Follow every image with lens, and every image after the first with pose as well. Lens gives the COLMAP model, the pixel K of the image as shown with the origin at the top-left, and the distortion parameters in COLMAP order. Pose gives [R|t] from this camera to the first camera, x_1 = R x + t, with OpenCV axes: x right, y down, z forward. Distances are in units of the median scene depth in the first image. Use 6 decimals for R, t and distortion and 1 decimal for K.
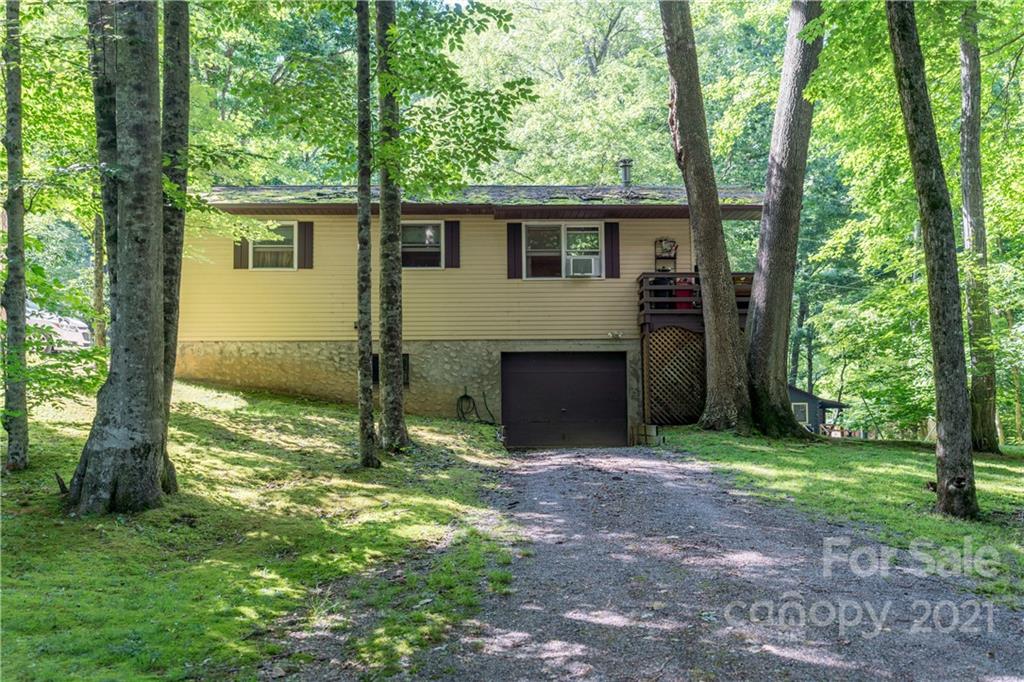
lens RADIAL K [[919.2, 0, 518.2], [0, 919.2, 344.2], [0, 0, 1]] dist [0.015094, -0.002871]
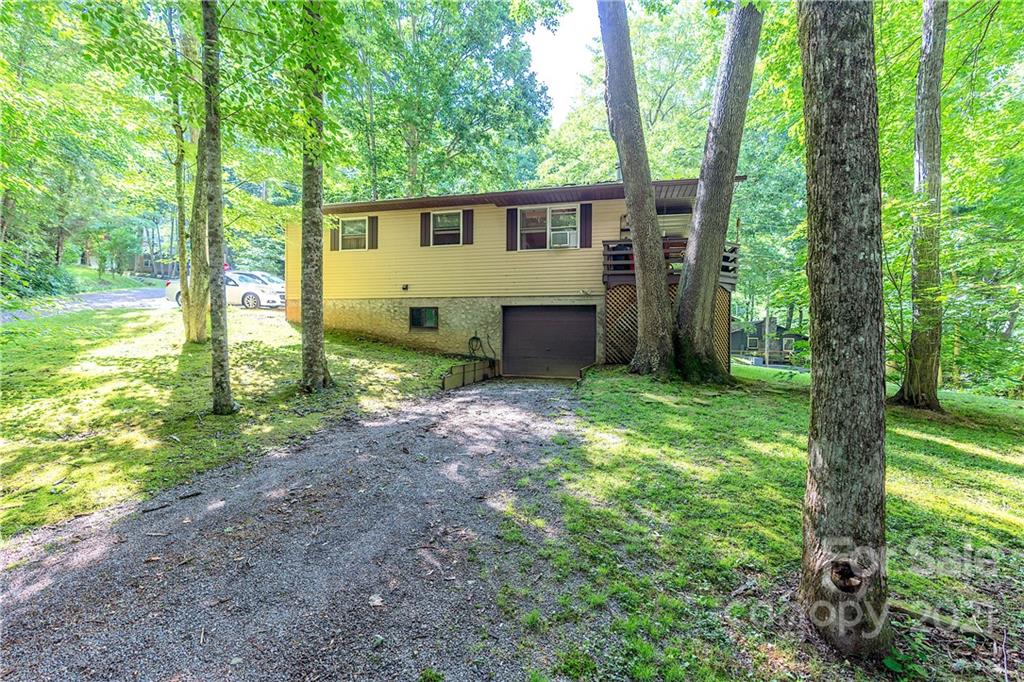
lens RADIAL K [[446.3, 0, 513.3], [0, 446.3, 344.5], [0, 0, 1]] dist [-0.009829, 0.000407]
pose [[0.959653, 0.022318, -0.280299, 0.185554], [0.003663, 0.995769, 0.091823, 0.005160], [0.281162, -0.089145, 0.955511, 0.368534]]
